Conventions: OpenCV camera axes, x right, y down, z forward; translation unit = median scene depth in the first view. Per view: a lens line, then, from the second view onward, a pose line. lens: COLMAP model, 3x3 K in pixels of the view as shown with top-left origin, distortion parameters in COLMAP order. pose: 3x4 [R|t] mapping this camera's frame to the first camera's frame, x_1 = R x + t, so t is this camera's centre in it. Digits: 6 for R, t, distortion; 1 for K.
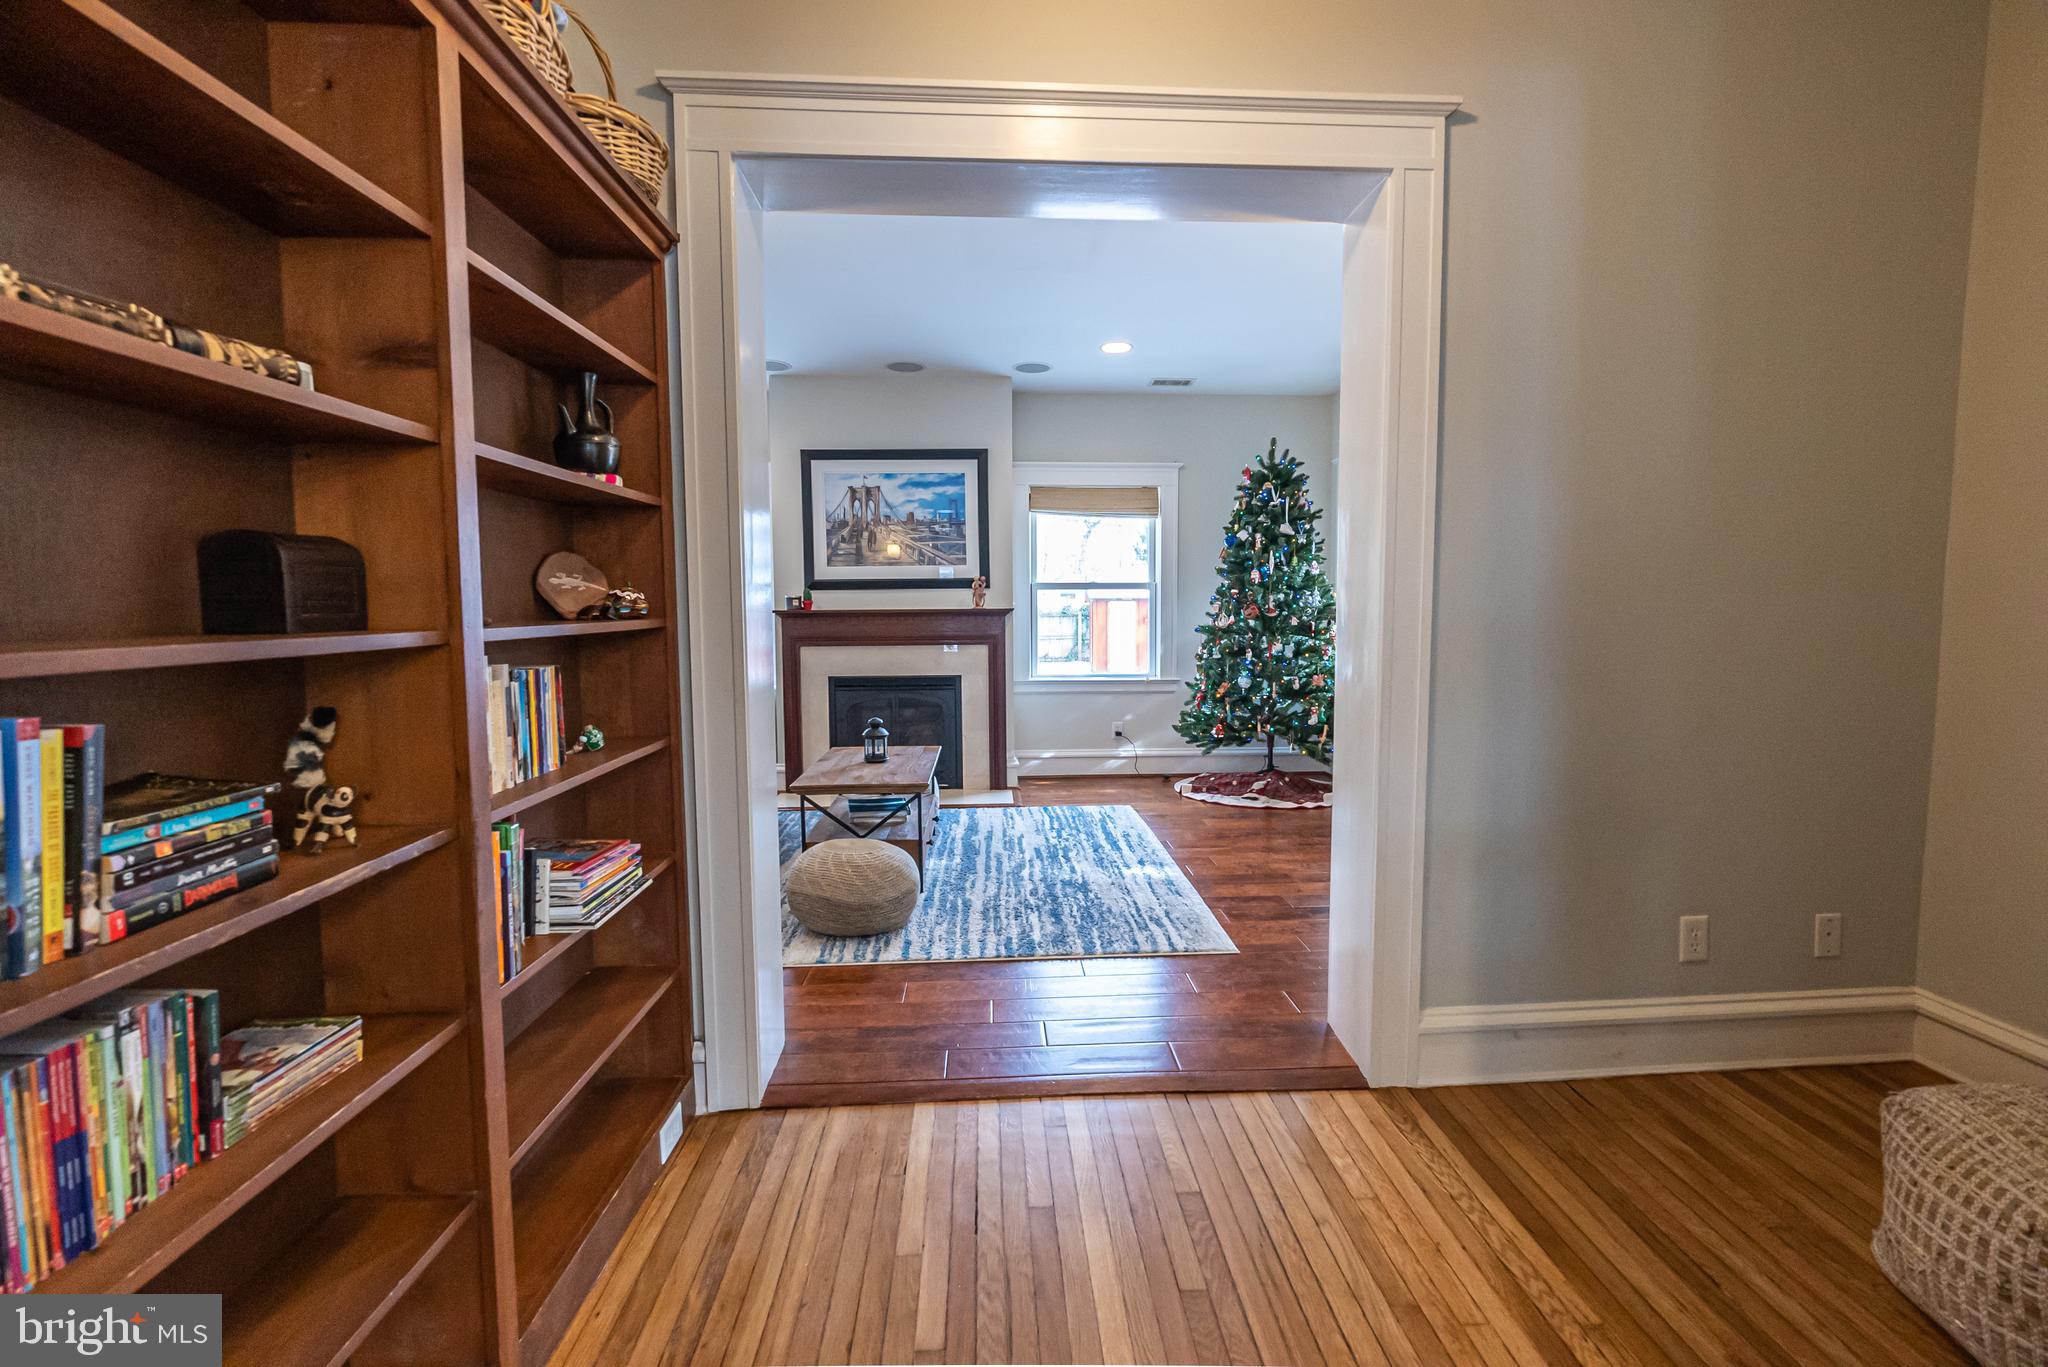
lens RADIAL K [[926.3, 0, 1036.9], [0, 926.3, 679.6], [0, 0, 1]] dist [-0.010721, 0.005075]
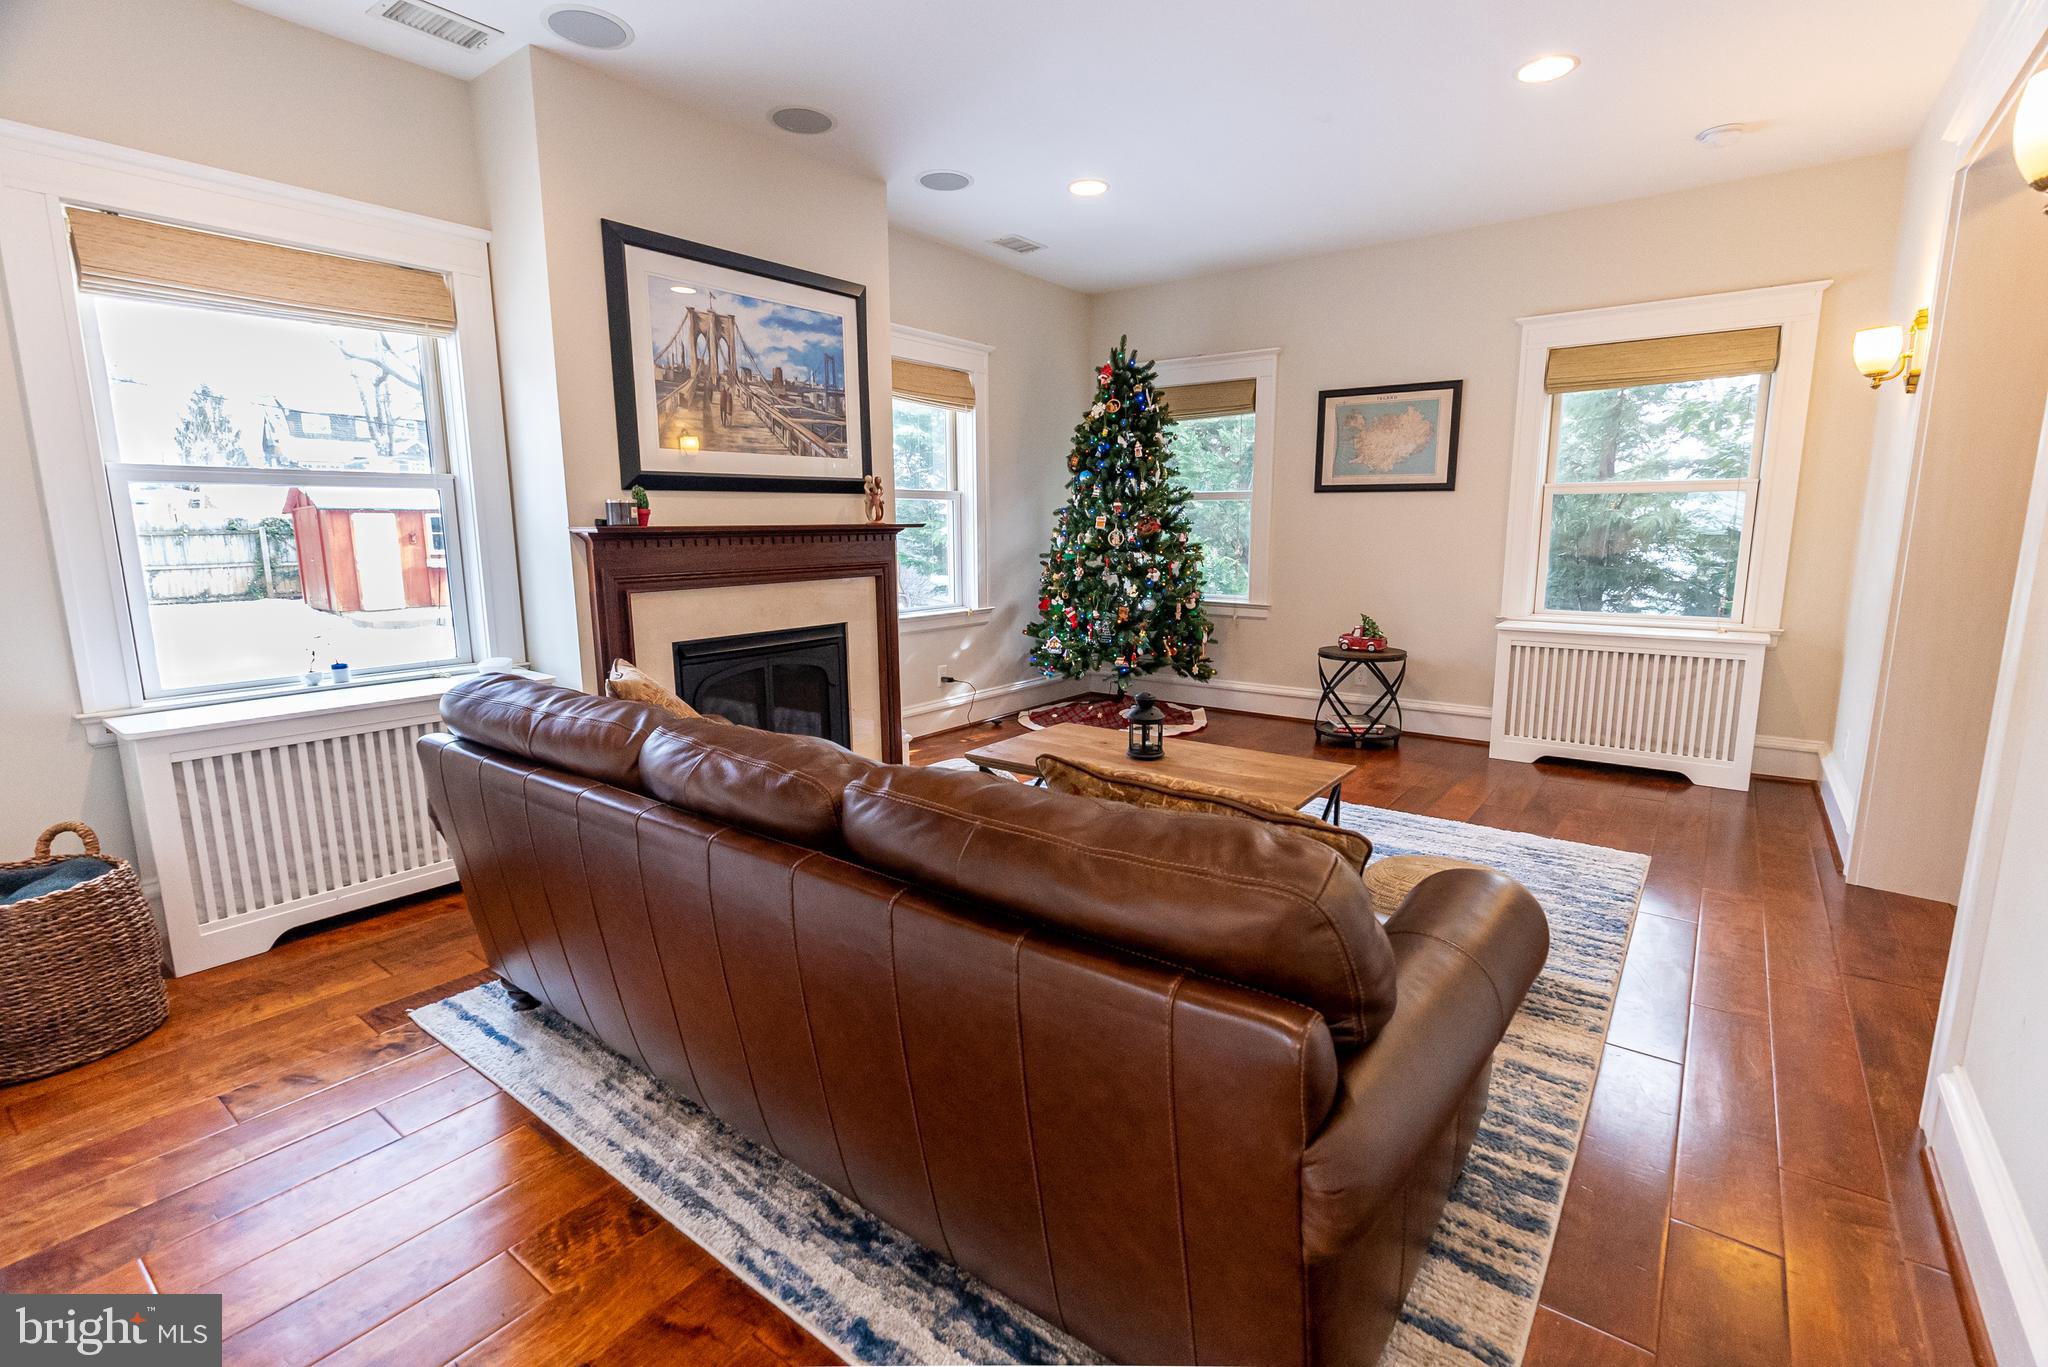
lens RADIAL K [[926.3, 0, 1036.9], [0, 926.3, 679.6], [0, 0, 1]] dist [-0.010721, 0.005075]
pose [[0.638873, -0.126909, 0.758772, -0.532541], [0.056677, 0.991384, 0.118093, -0.036758], [-0.767222, -0.032441, 0.640561, 0.468528]]
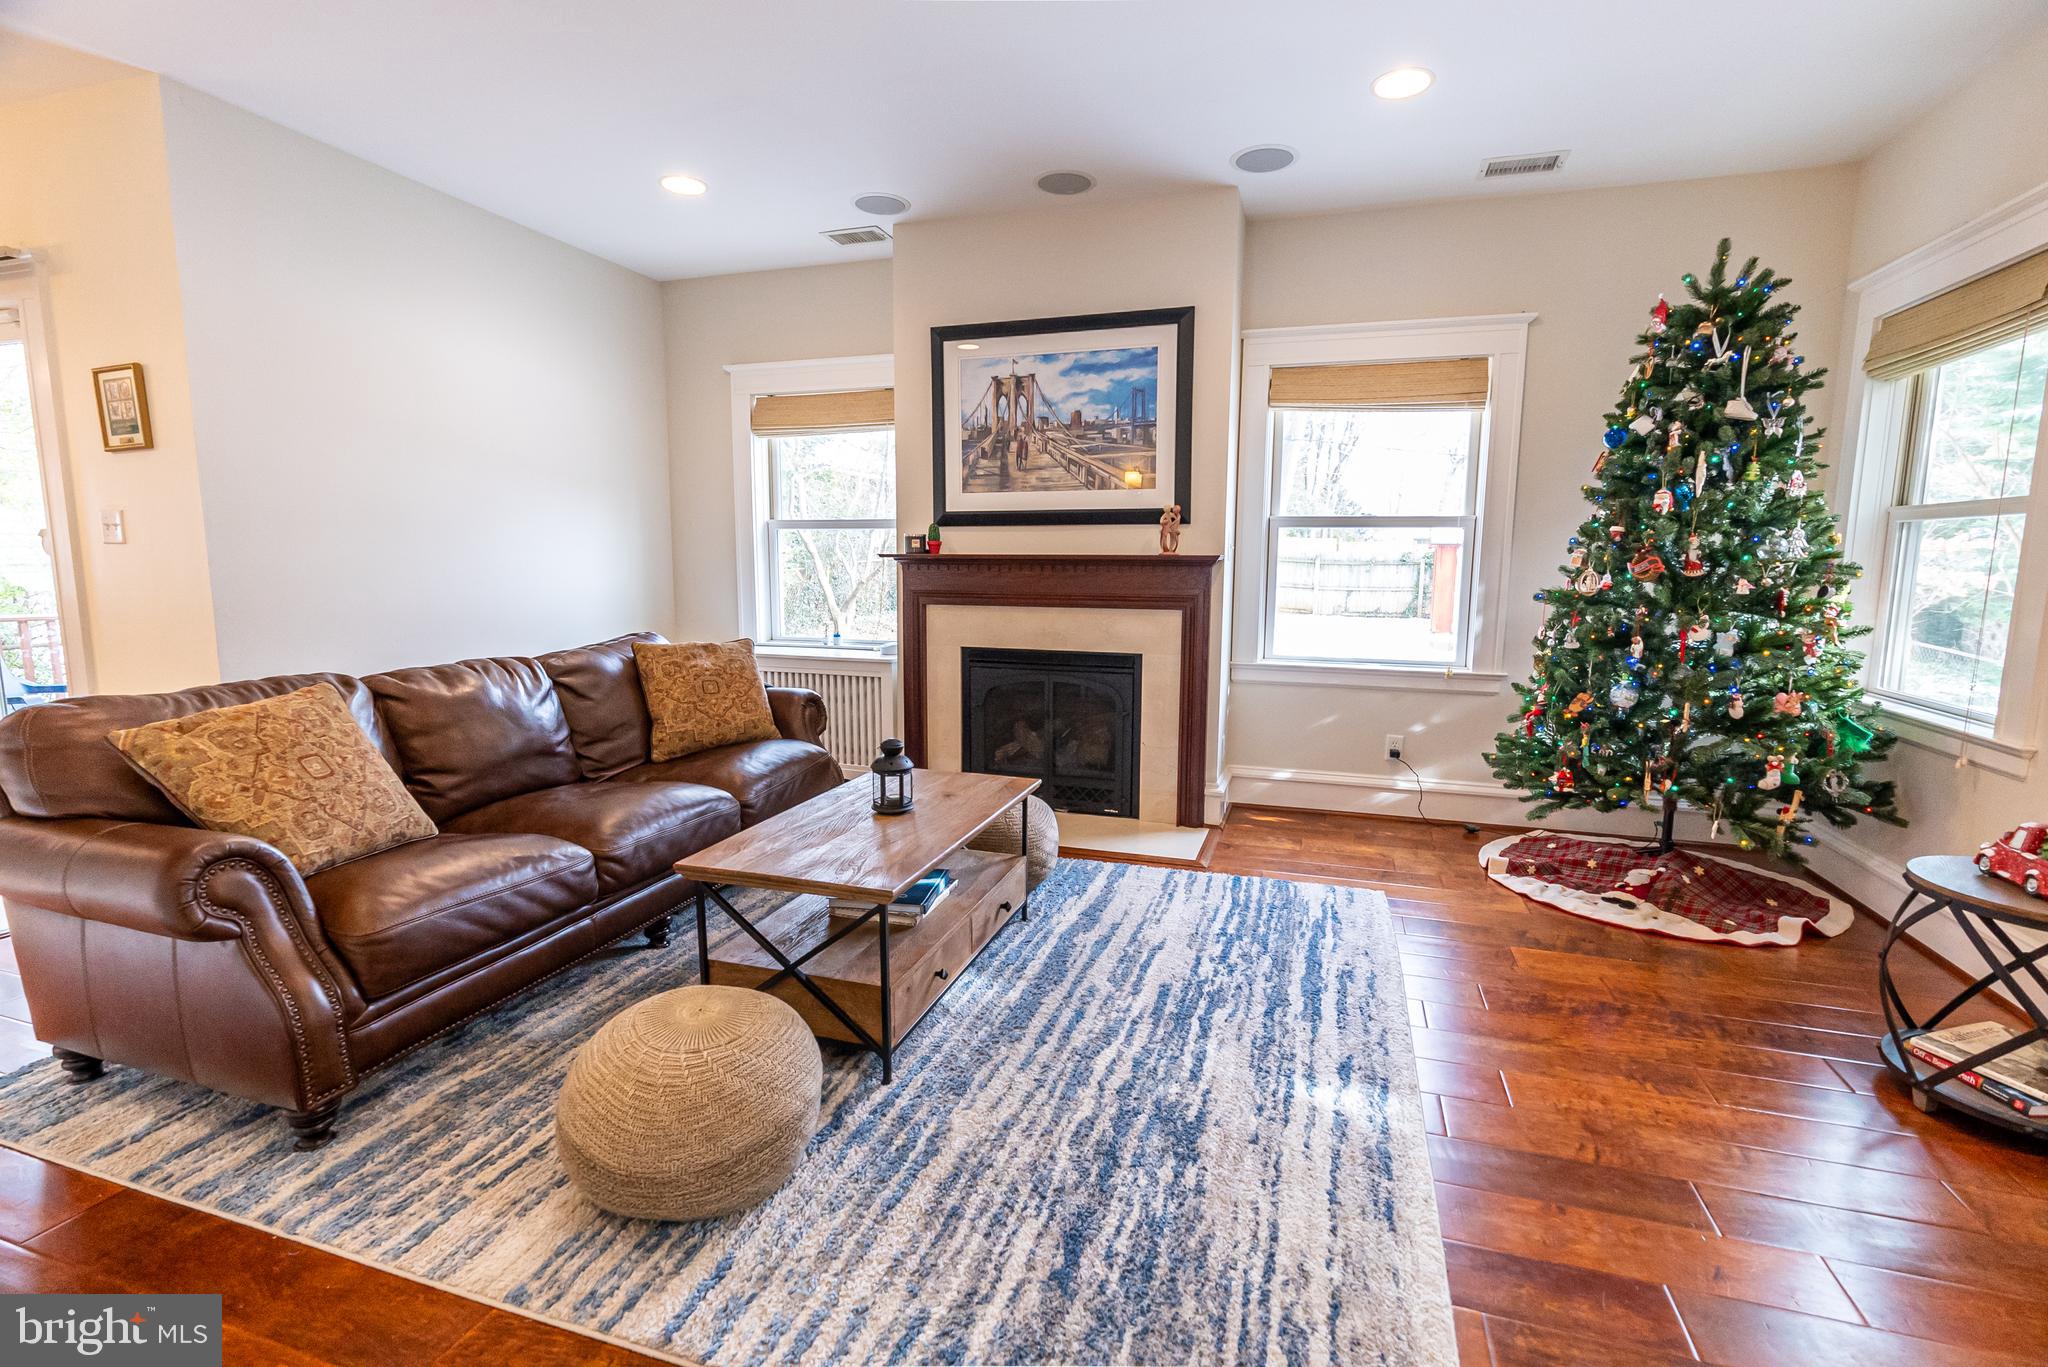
lens RADIAL K [[926.3, 0, 1036.9], [0, 926.3, 679.6], [0, 0, 1]] dist [-0.010721, 0.005075]
pose [[0.934468, 0.059216, -0.351088, 0.087285], [-0.038089, 0.997040, 0.066786, -0.029137], [0.354003, -0.049037, 0.933958, 0.353000]]
